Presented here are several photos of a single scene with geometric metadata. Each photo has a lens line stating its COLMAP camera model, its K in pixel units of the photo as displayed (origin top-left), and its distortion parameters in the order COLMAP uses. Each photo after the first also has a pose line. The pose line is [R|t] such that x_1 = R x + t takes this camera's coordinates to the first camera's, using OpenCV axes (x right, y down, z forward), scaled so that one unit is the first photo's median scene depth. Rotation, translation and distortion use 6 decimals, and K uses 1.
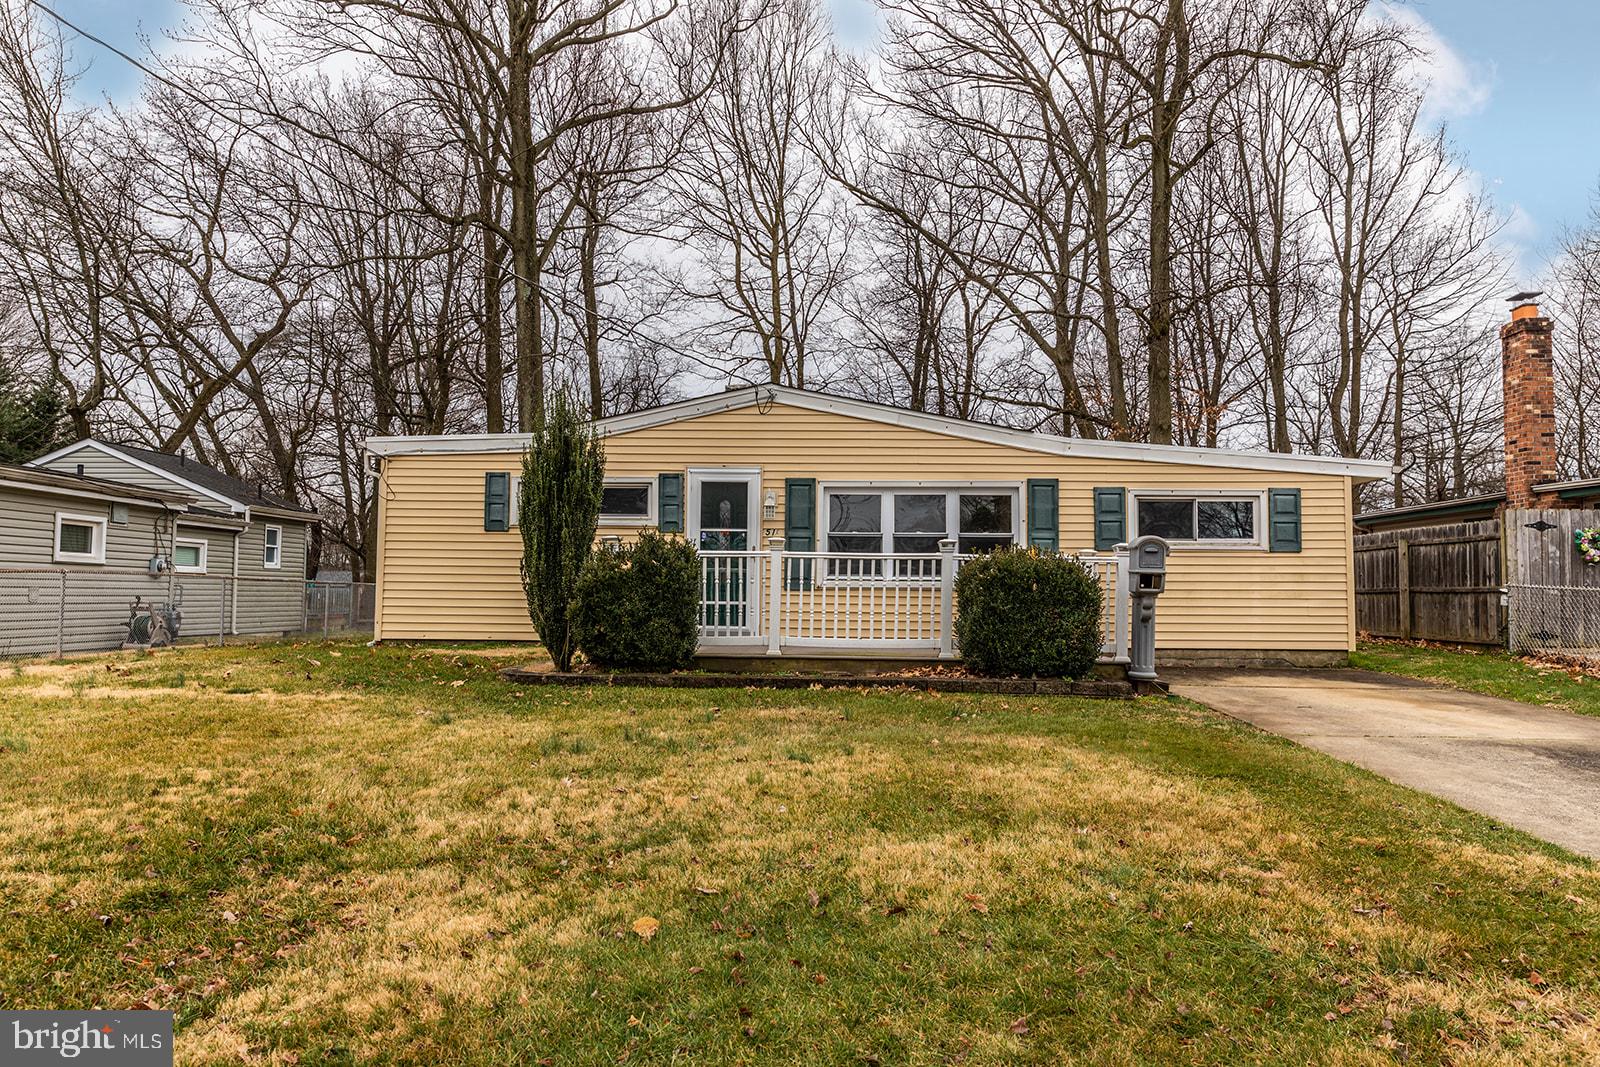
lens RADIAL K [[1081.1, 0, 808.2], [0, 1081.1, 525.9], [0, 0, 1]] dist [0.014101, 0.001190]
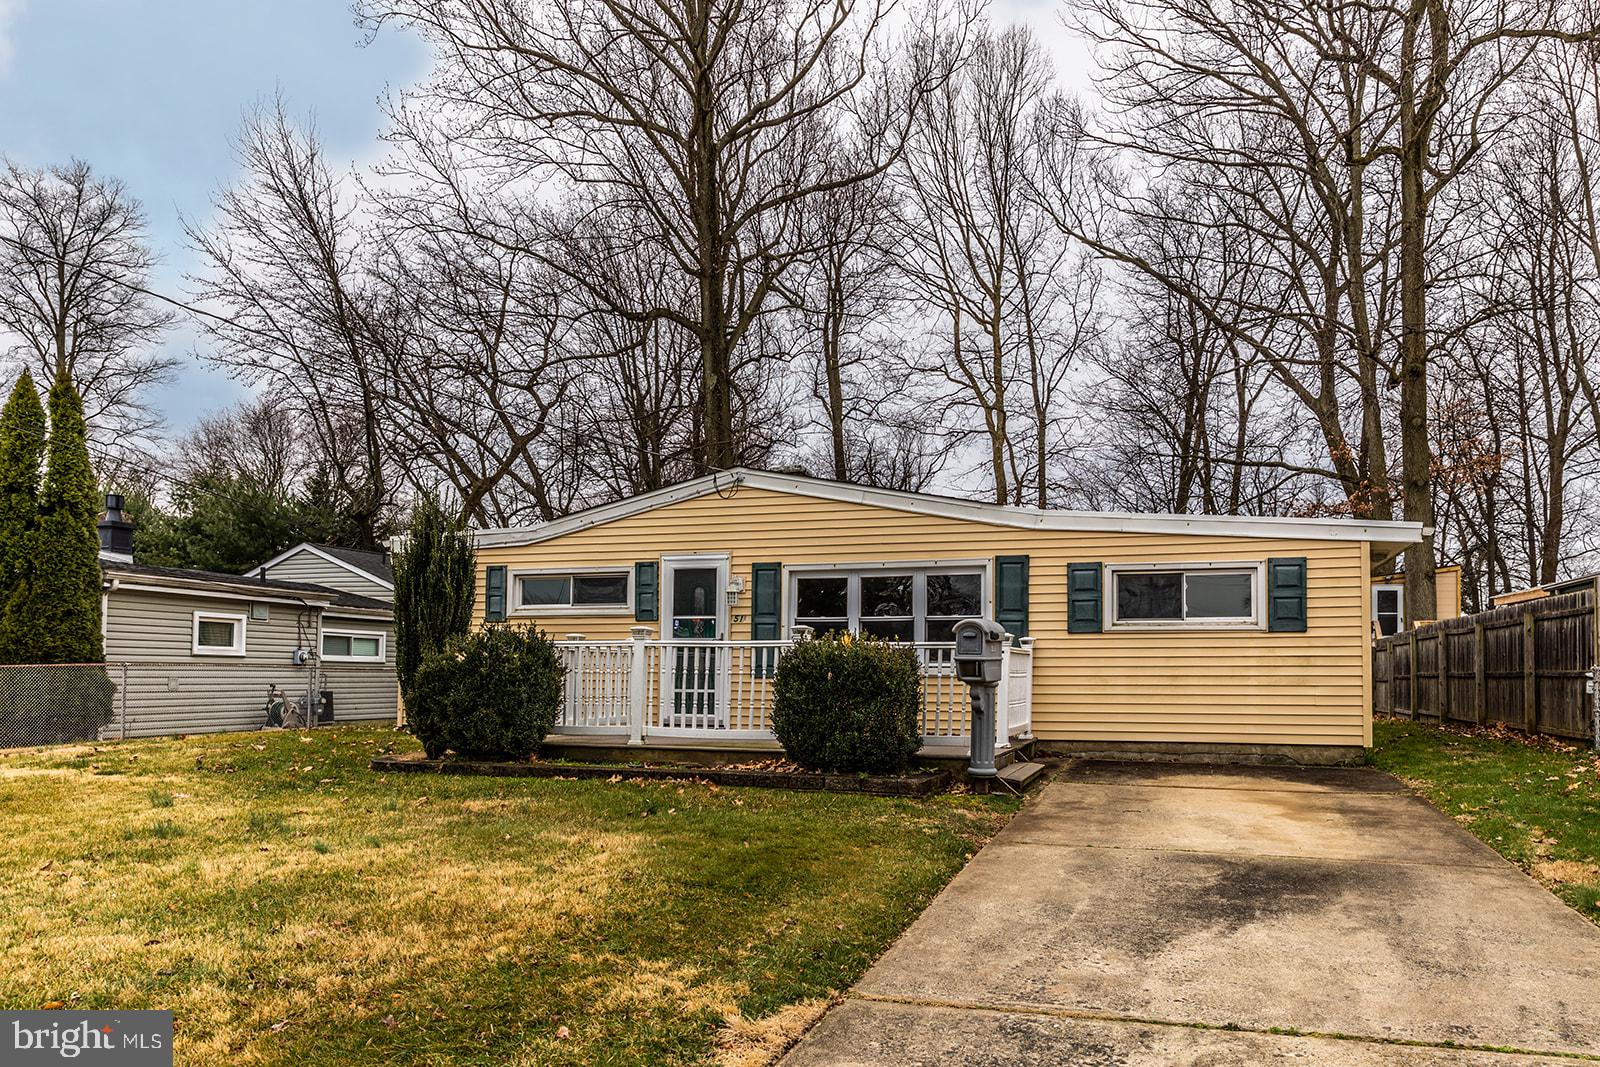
lens RADIAL K [[1124.5, 0, 868.0], [0, 1124.5, 621.3], [0, 0, 1]] dist [0.007811, 0.004280]
pose [[0.965766, -0.016889, -0.258866, 0.339640], [0.020498, 0.999727, 0.011250, -0.001044], [0.258605, -0.016171, 0.965848, 0.046337]]
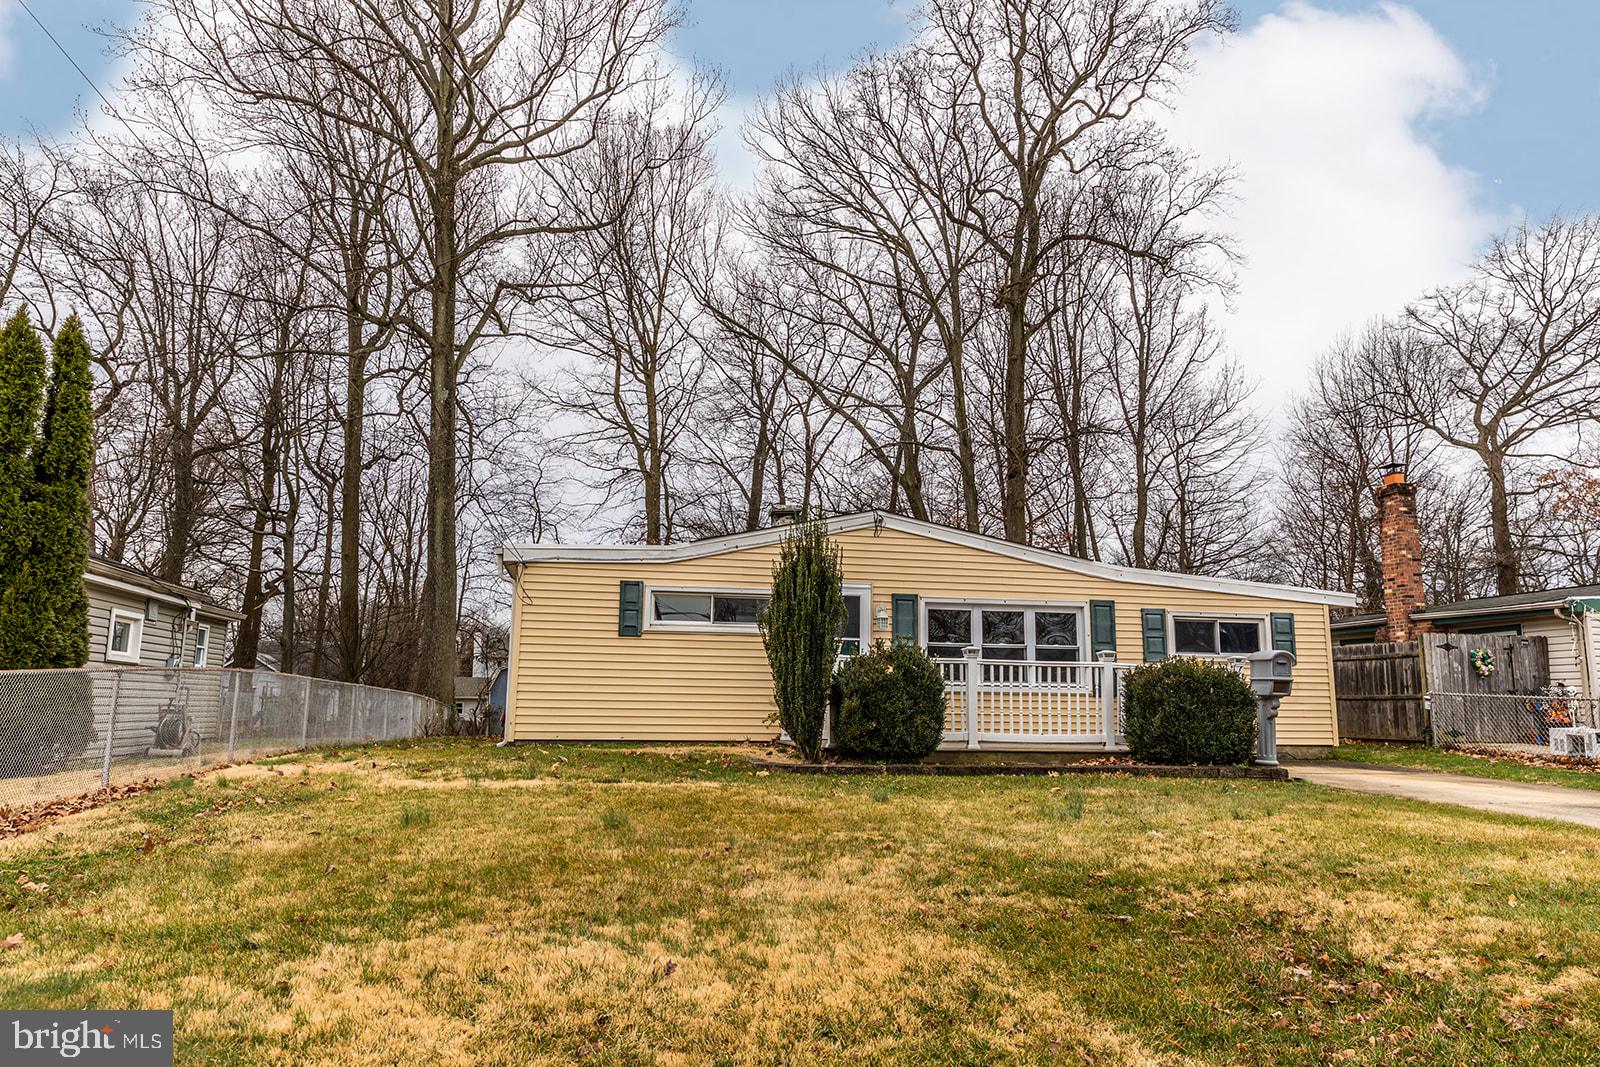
lens RADIAL K [[1081.1, 0, 808.2], [0, 1081.1, 525.9], [0, 0, 1]] dist [0.014101, 0.001190]
pose [[0.971434, 0.041388, 0.233675, -0.371654], [-0.017760, 0.994592, -0.102328, 0.002627], [-0.236646, 0.095255, 0.966915, -0.078715]]
